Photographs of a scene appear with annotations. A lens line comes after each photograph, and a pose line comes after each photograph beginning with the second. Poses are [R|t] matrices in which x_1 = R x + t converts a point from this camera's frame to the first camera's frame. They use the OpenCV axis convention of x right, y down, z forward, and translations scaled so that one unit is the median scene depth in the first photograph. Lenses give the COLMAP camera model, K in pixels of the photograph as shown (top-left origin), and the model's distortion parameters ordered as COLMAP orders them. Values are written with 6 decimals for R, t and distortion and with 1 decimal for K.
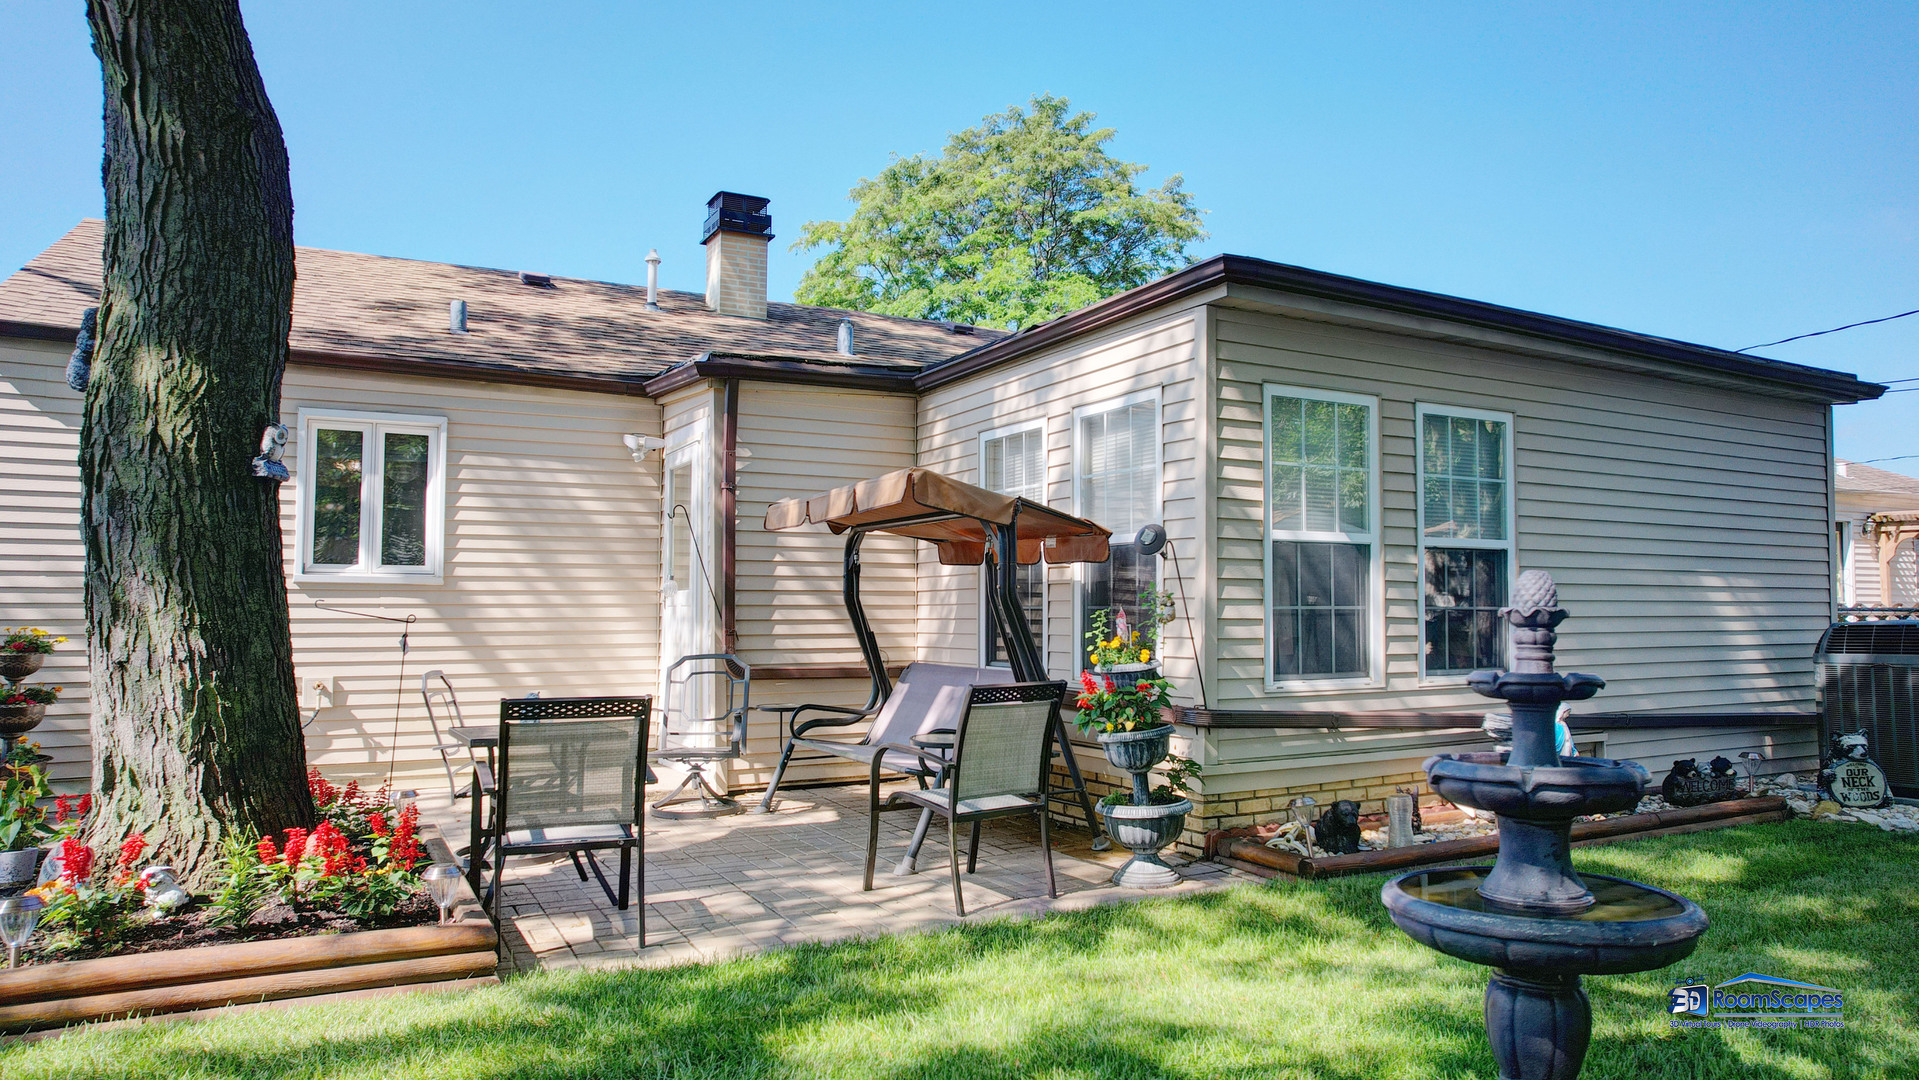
lens RADIAL K [[1194.7, 0, 959.5], [0, 1194.7, 540.0], [0, 0, 1]] dist [-0.007877, 0.001710]
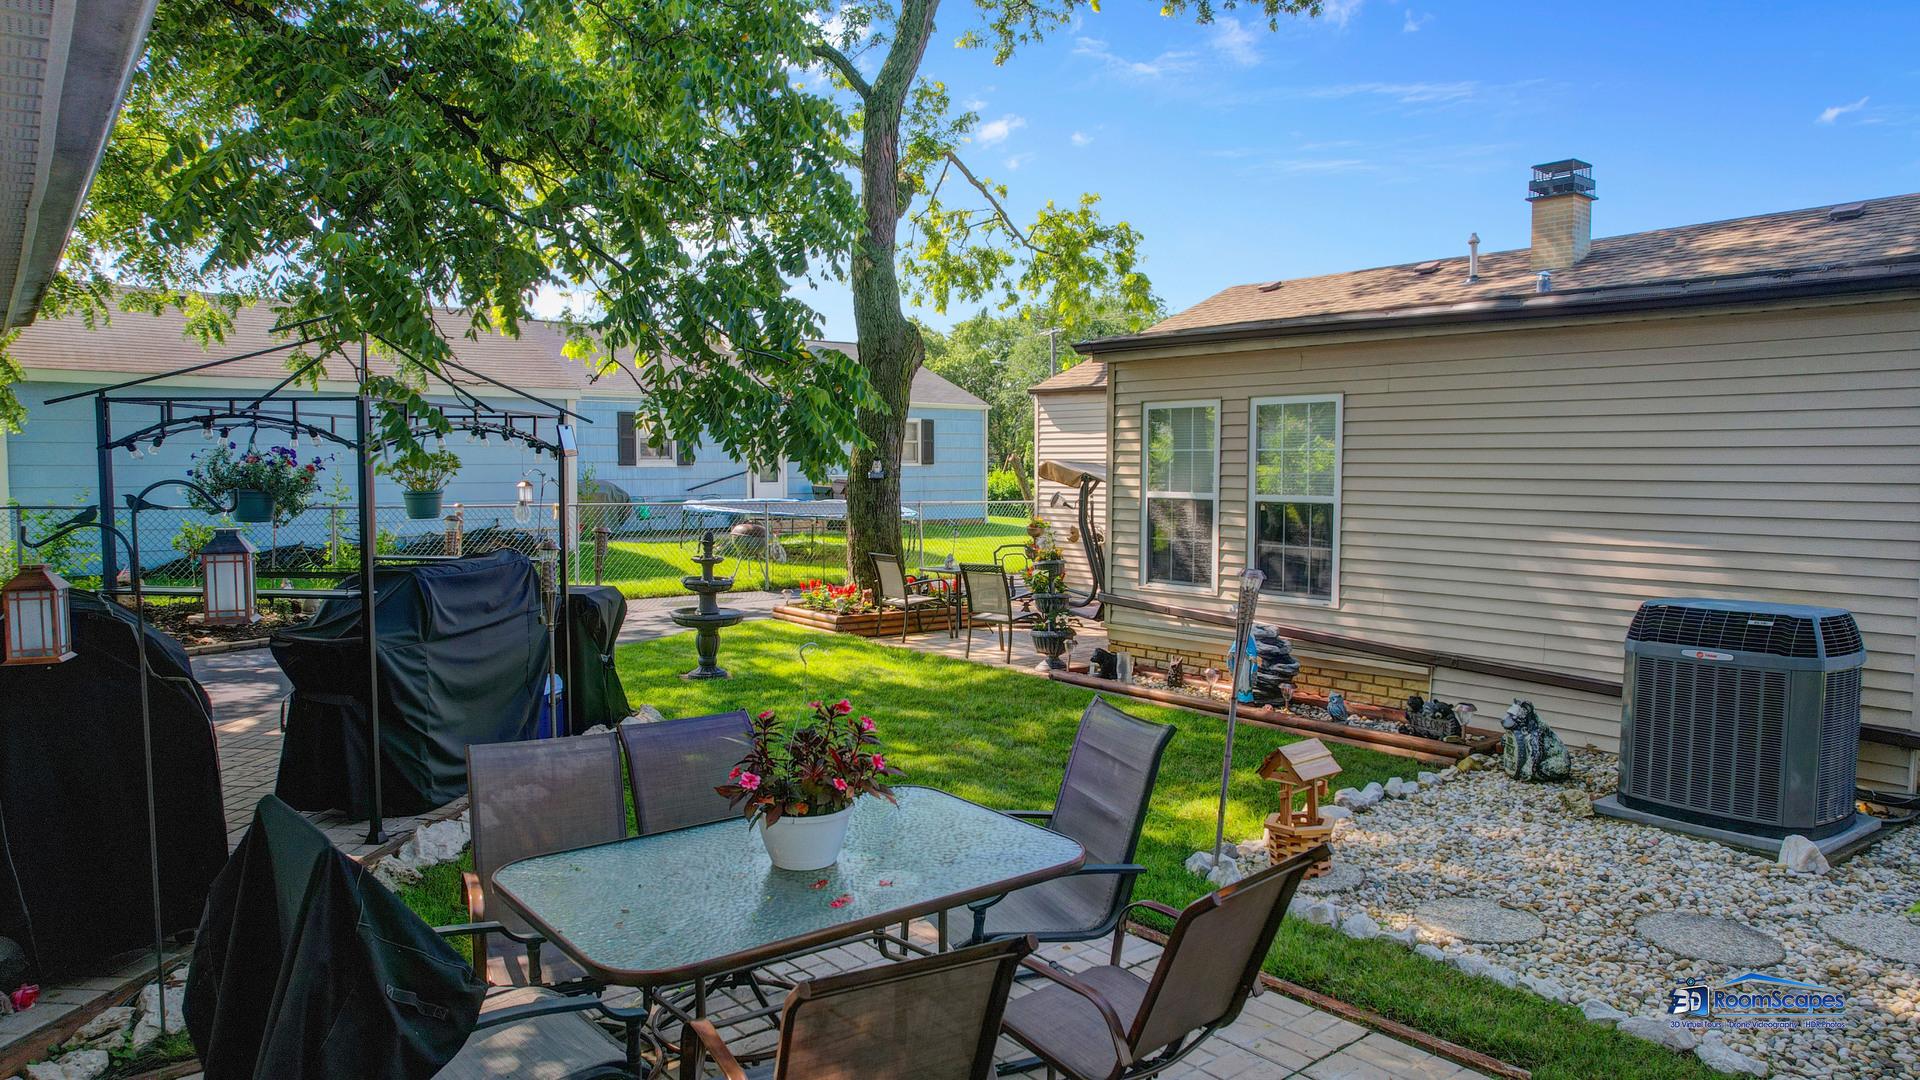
lens RADIAL K [[1244.6, 0, 960.0], [0, 1244.6, 540.0], [0, 0, 1]] dist [-0.086004, 0.073712]
pose [[0.196560, 0.057230, -0.978820, 1.780292], [0.050599, 0.996373, 0.068418, -0.067684], [0.979185, -0.062976, 0.192951, 0.385015]]
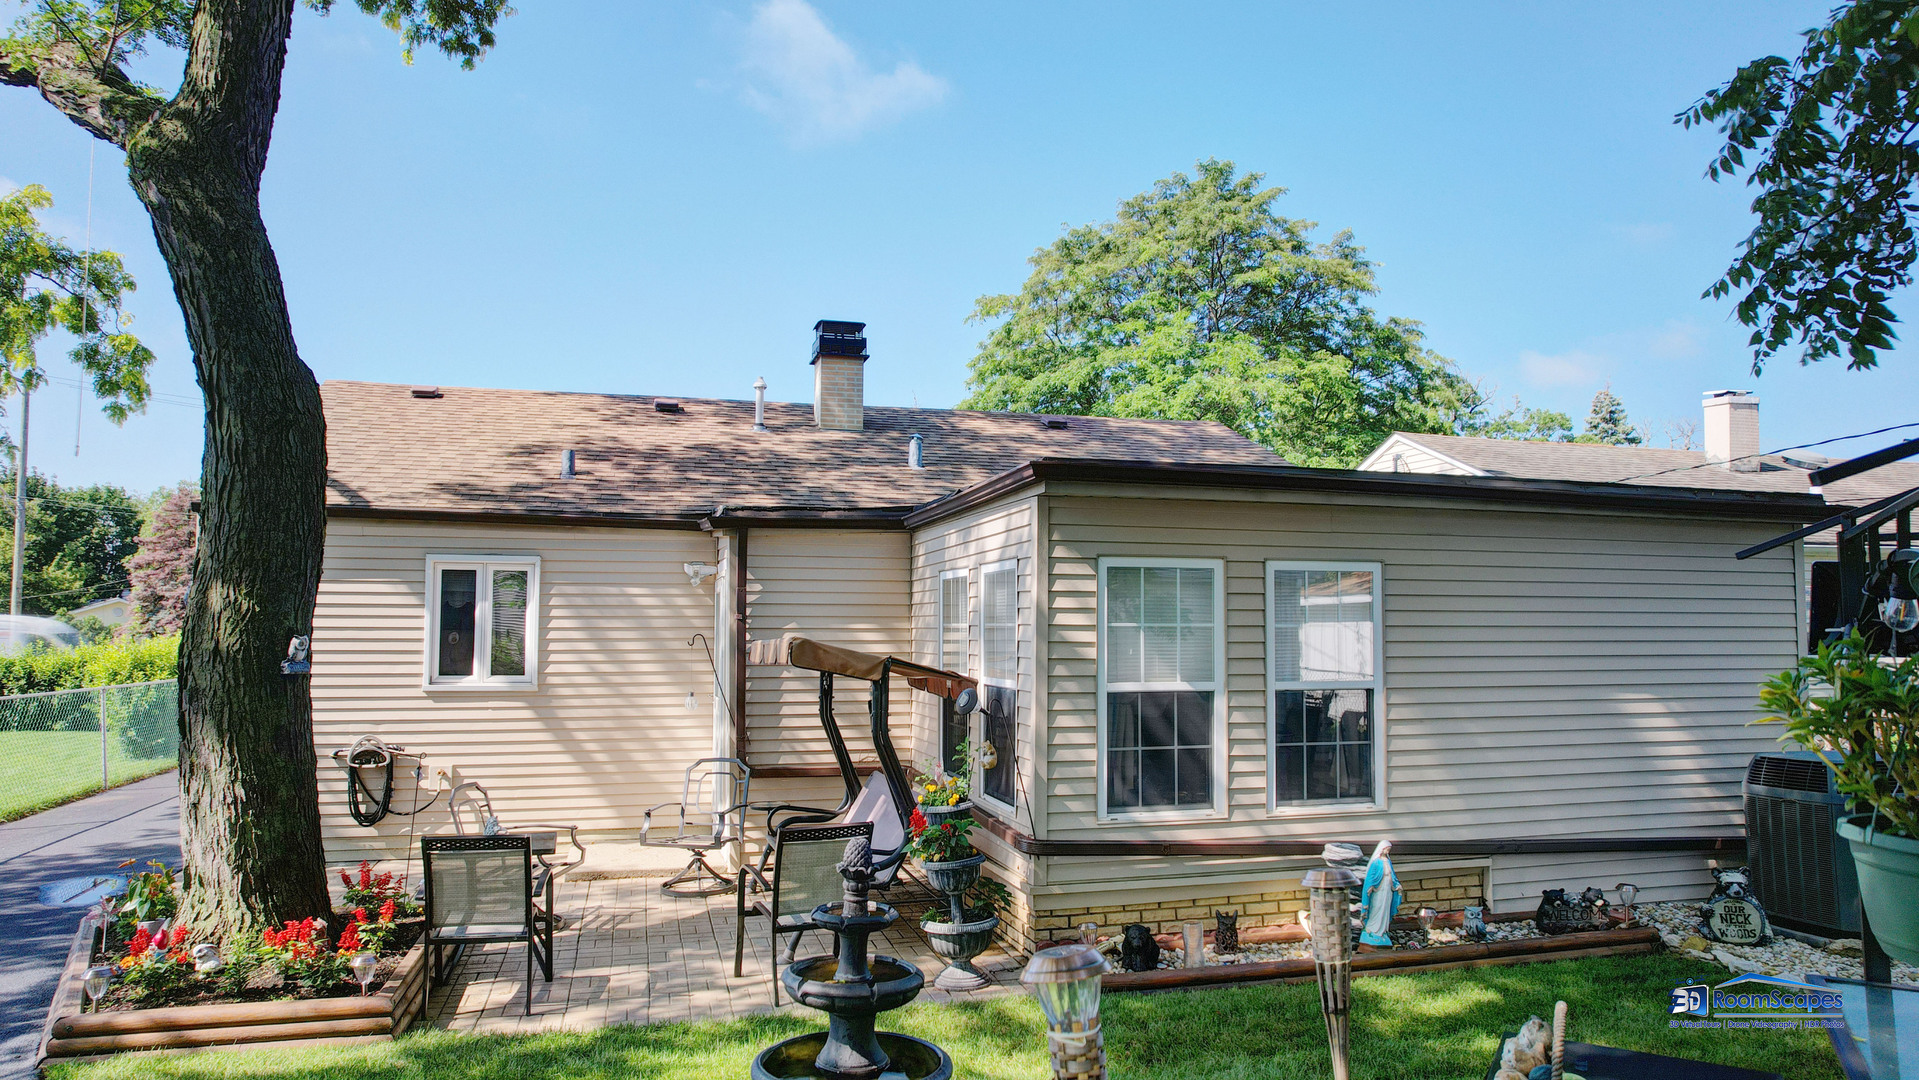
lens RADIAL K [[1190.1, 0, 959.5], [0, 1190.1, 540.0], [0, 0, 1]] dist [-0.015888, 0.001230]
pose [[0.976153, -0.014083, -0.216628, 0.351535], [0.009766, 0.999732, -0.020986, -0.117222], [0.216866, 0.018370, 0.976029, -0.157423]]
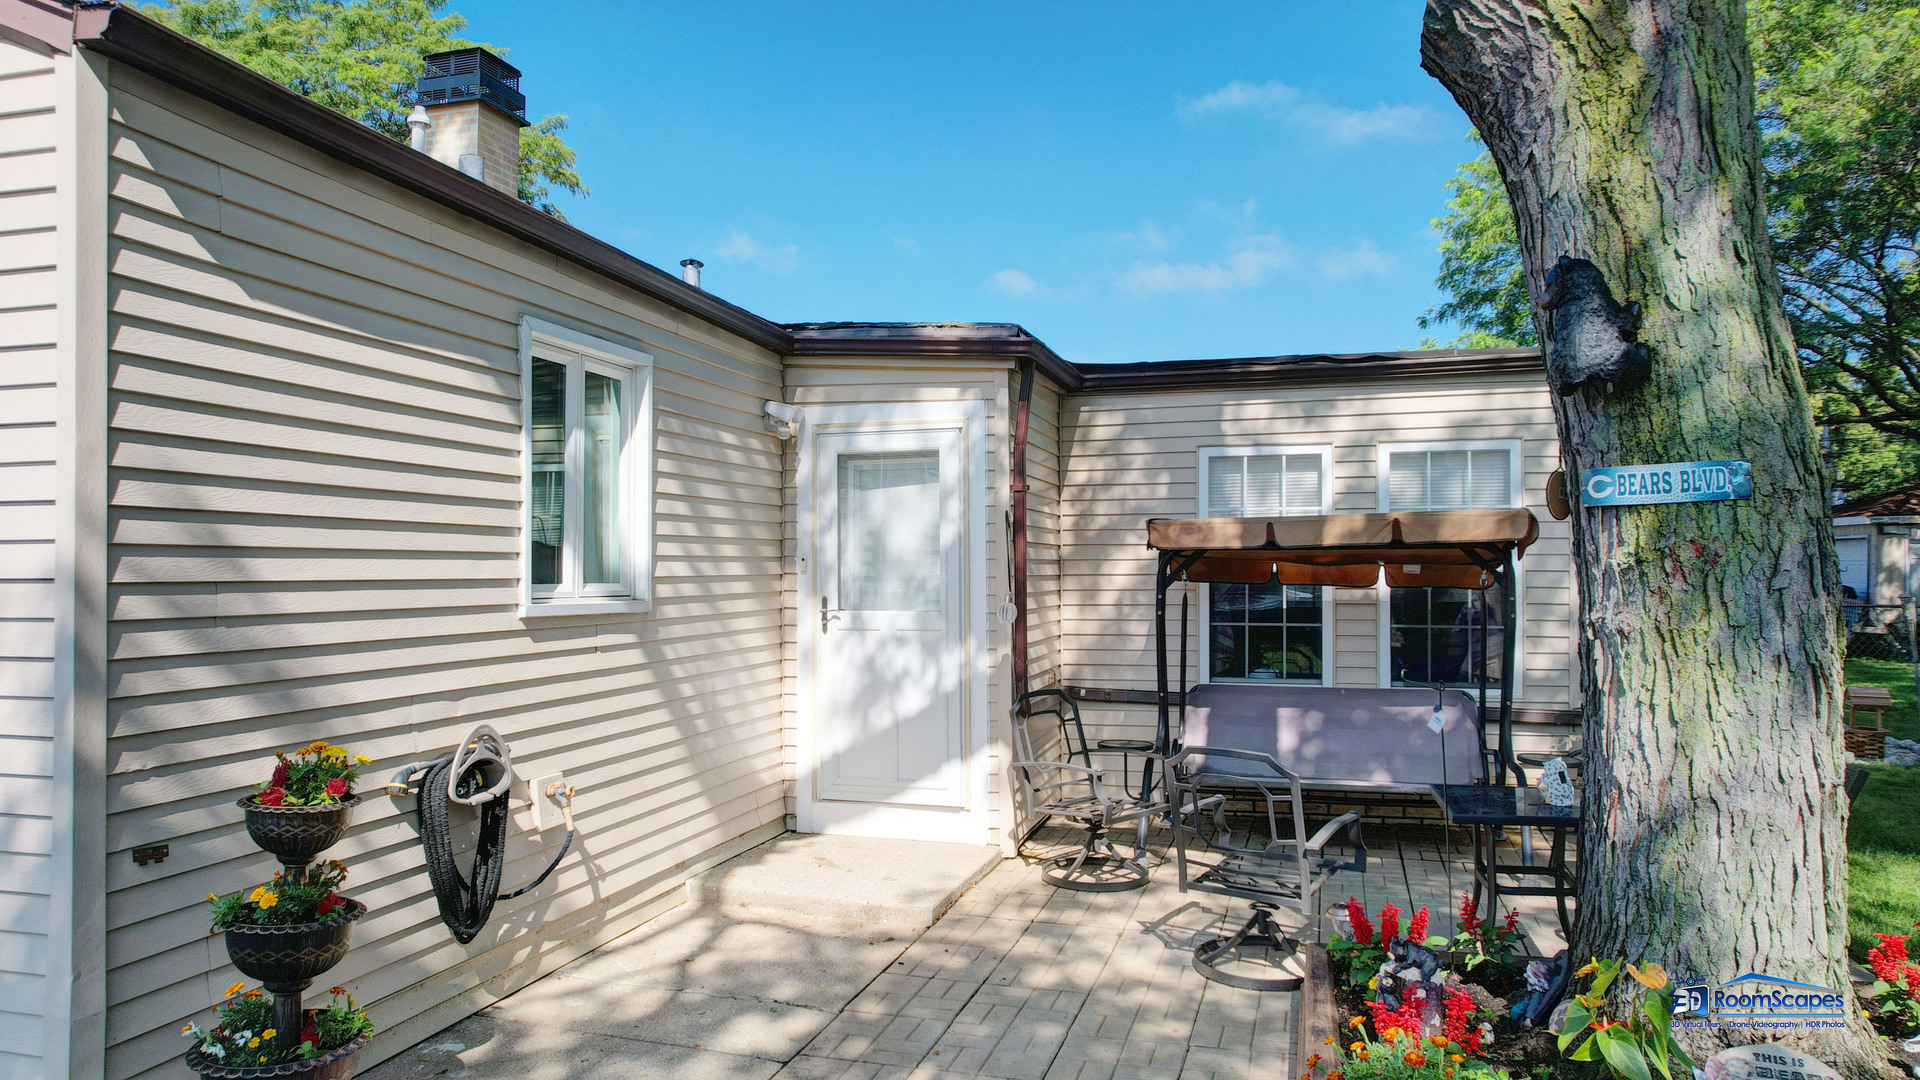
lens RADIAL K [[1190.8, 0, 960.0], [0, 1190.8, 540.0], [0, 0, 1]] dist [-0.015888, 0.001230]
pose [[0.702839, 0.016787, 0.711151, -1.009428], [-0.044671, 0.998790, 0.020572, -0.029713], [-0.709945, -0.046227, 0.702739, 0.546429]]
